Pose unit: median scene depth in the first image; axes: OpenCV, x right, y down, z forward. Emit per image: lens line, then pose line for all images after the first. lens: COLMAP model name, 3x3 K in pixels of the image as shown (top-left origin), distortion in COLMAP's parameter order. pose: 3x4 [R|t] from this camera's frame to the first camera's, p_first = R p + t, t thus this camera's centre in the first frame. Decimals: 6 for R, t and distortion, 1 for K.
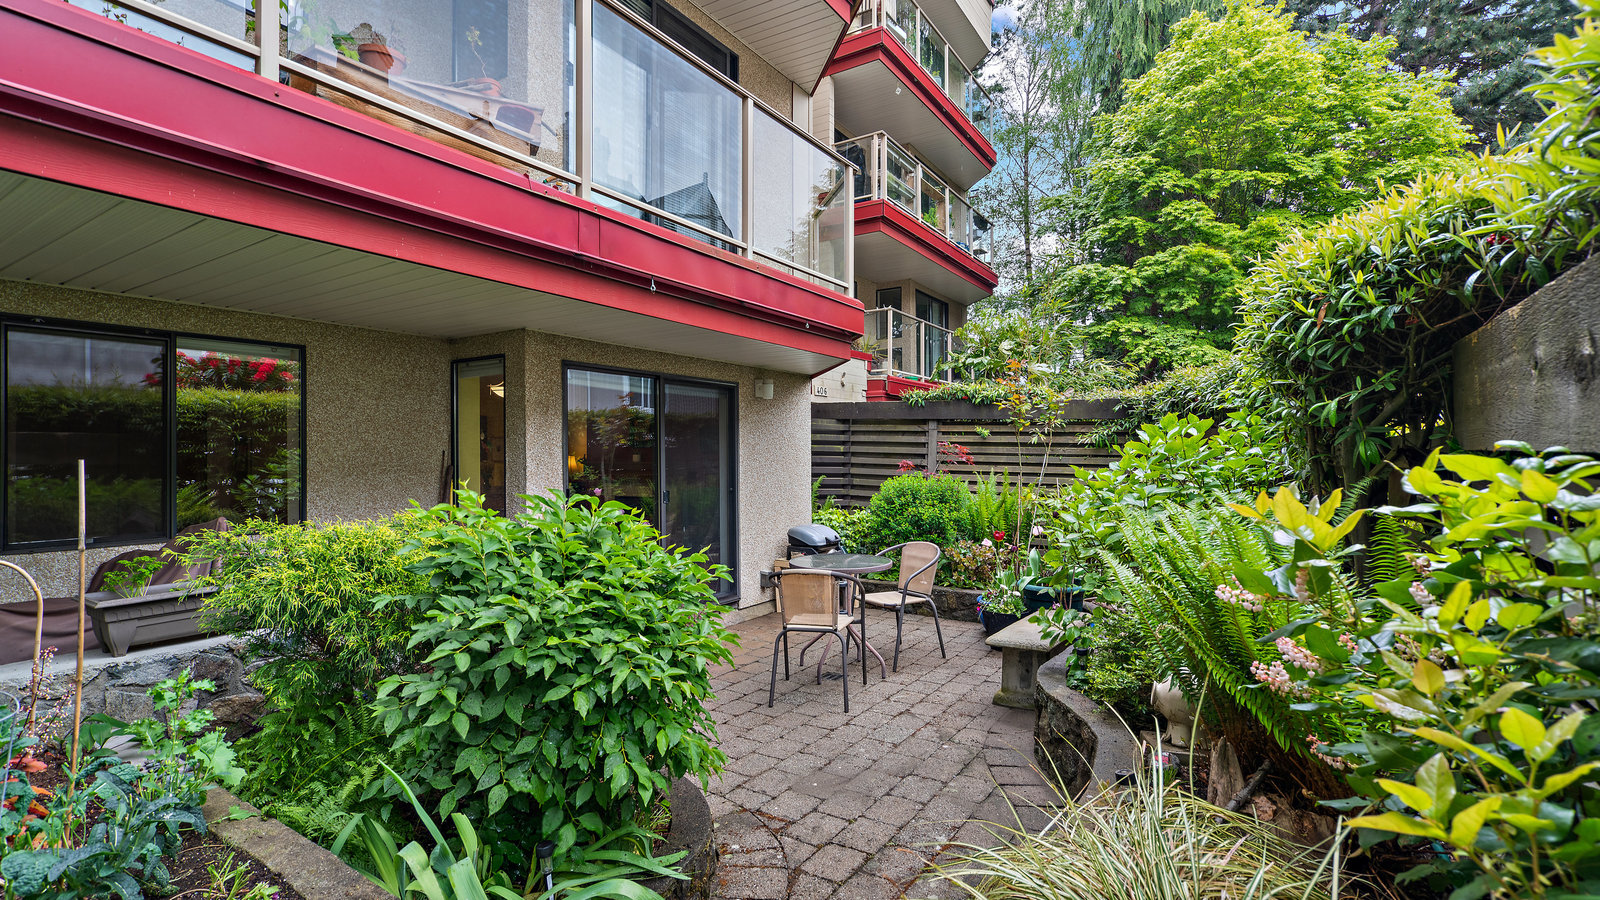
lens RADIAL K [[744.4, 0, 800.0], [0, 744.4, 450.0], [0, 0, 1]] dist [-0.001839, -0.000213]
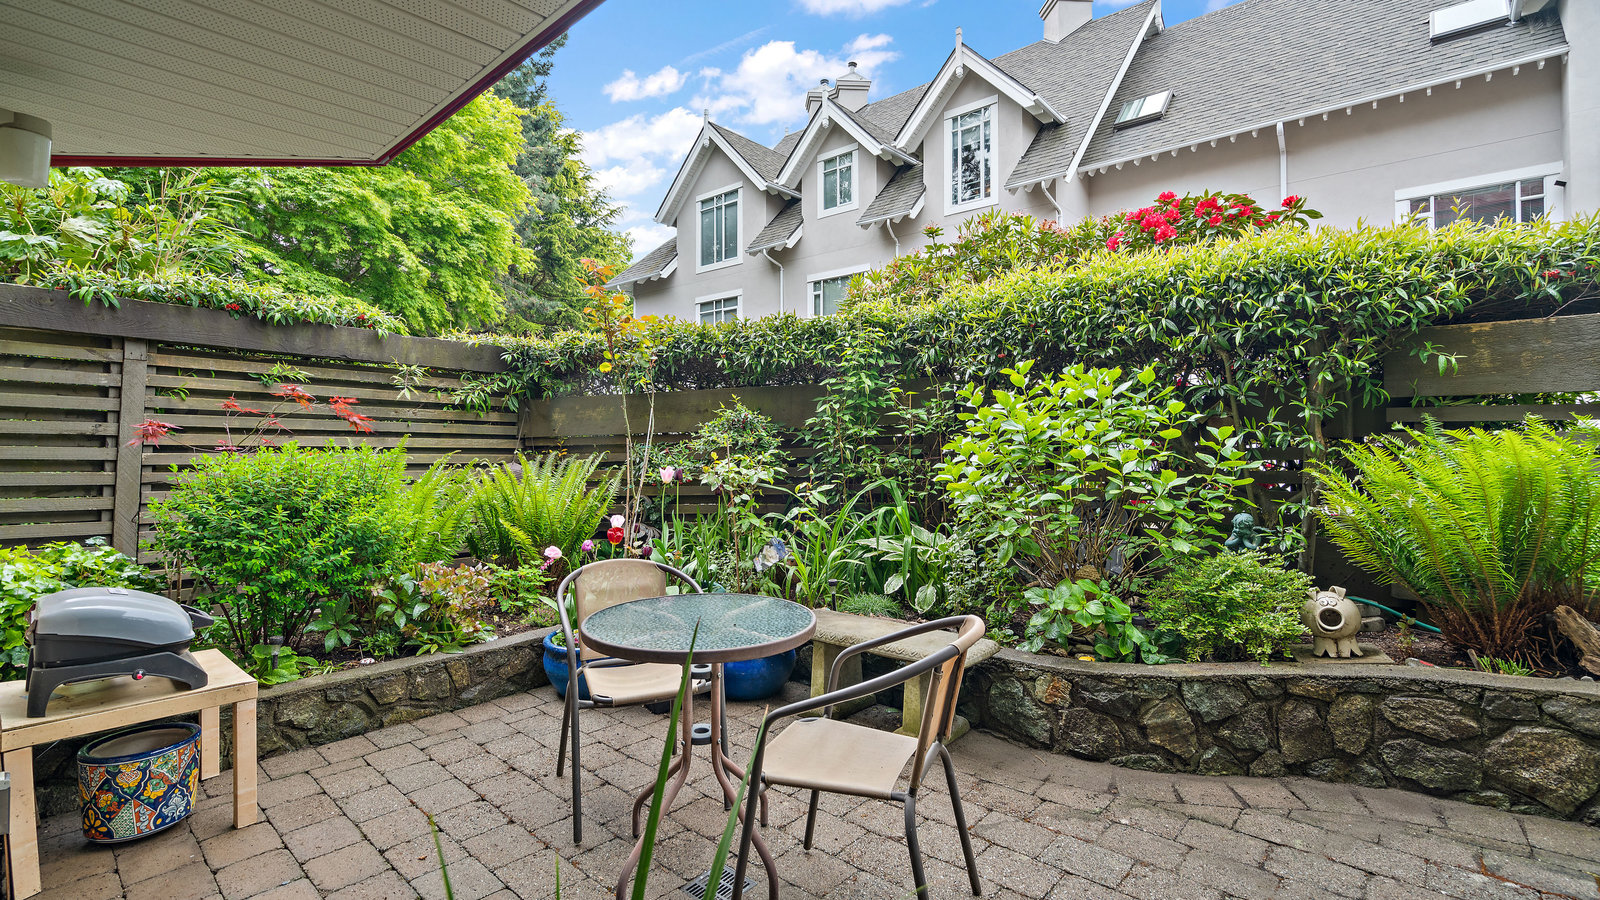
lens RADIAL K [[744.4, 0, 800.0], [0, 744.4, 450.0], [0, 0, 1]] dist [-0.001839, -0.000213]
pose [[0.197275, 0.004651, 0.980337, -0.196008], [0.007397, 0.999953, -0.006232, 0.034895], [-0.980320, 0.008481, 0.197231, 0.467983]]
